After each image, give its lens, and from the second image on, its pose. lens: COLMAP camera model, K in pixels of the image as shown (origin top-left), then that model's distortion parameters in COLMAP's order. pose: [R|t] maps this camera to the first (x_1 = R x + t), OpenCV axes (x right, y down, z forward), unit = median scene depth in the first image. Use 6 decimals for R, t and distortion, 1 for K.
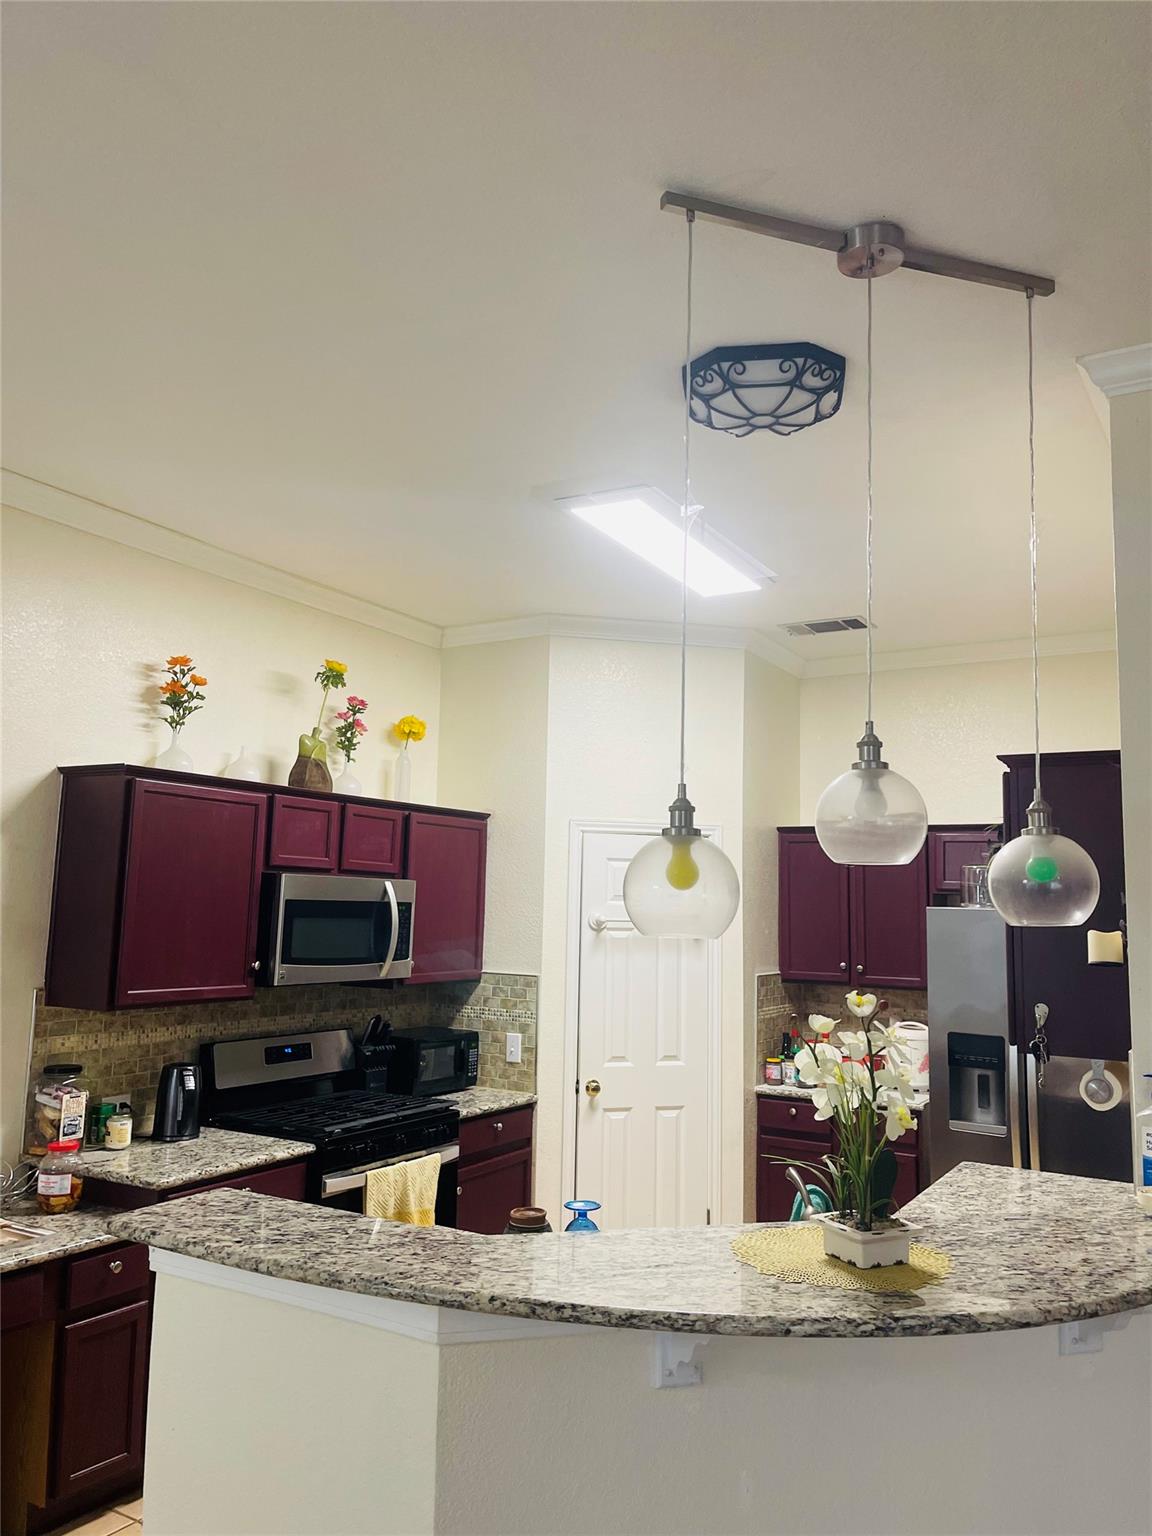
lens RADIAL K [[1143.0, 0, 576.0], [0, 1143.0, 768.0], [0, 0, 1]] dist [-0.002831, -0.001727]
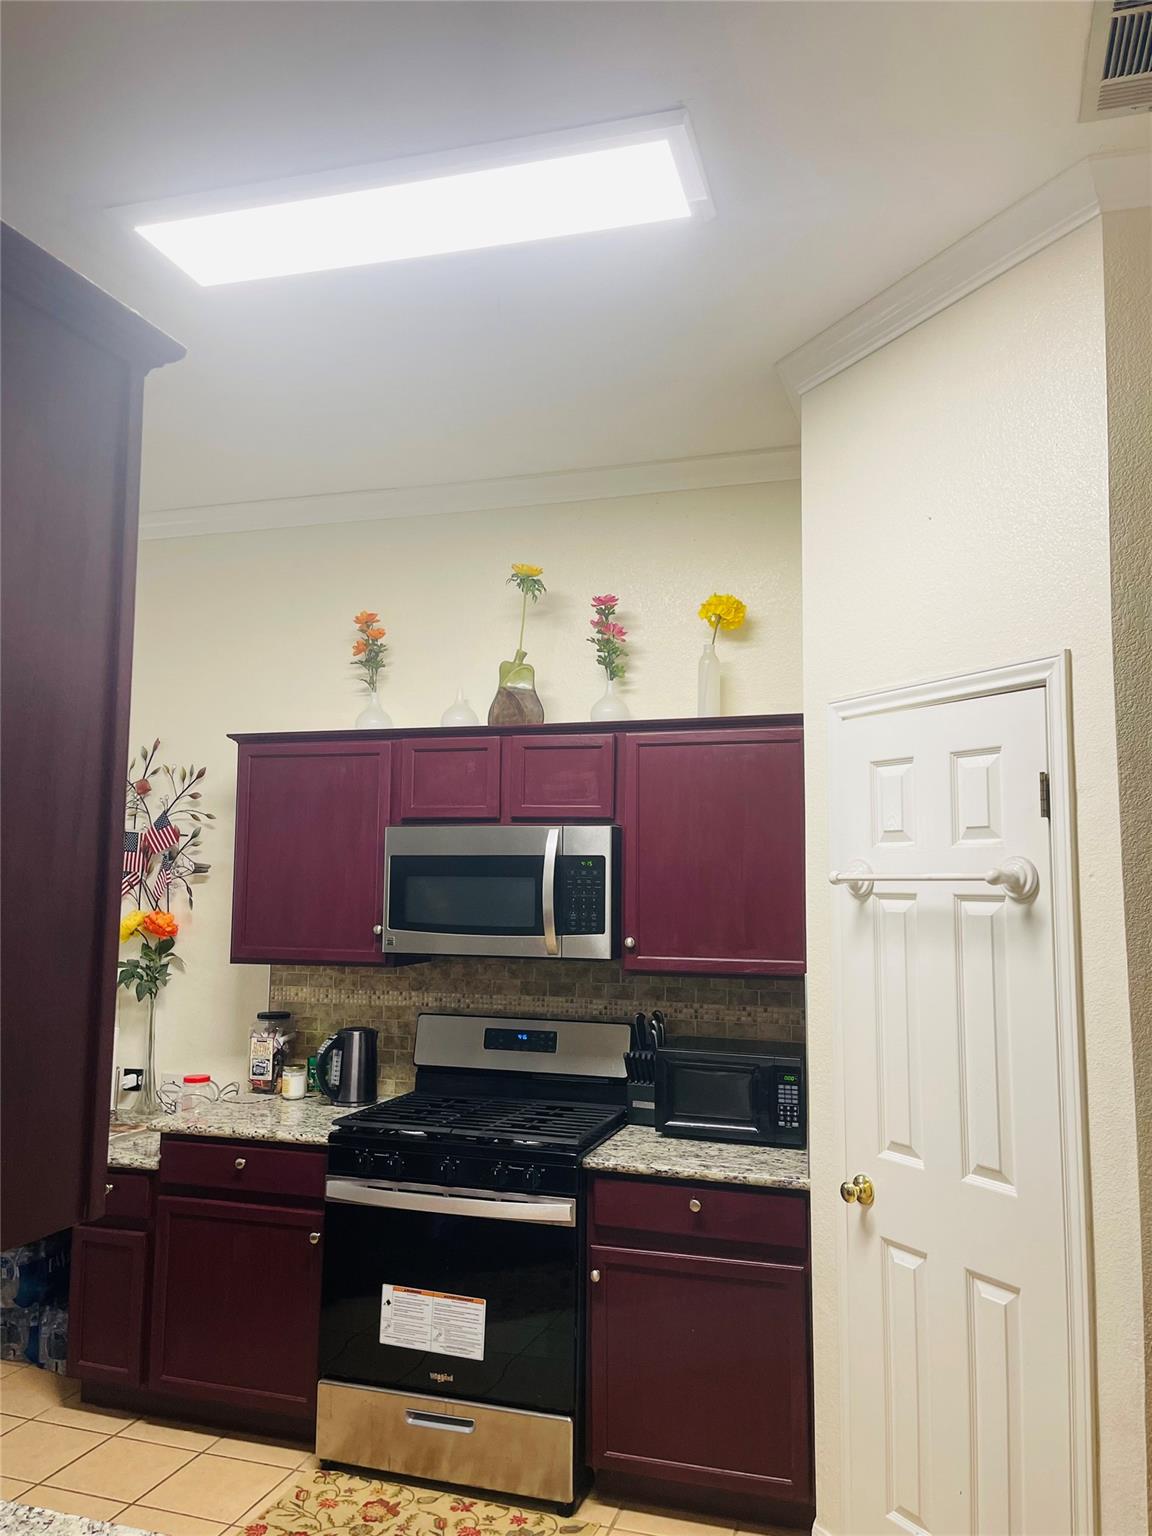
lens RADIAL K [[1133.4, 0, 576.0], [0, 1133.4, 768.0], [0, 0, 1]] dist [0.027170, -0.001764]
pose [[0.238645, -0.111721, -0.964659, 0.579580], [0.116865, 0.989445, -0.085680, 0.127360], [0.964049, -0.092287, 0.249183, 0.844179]]
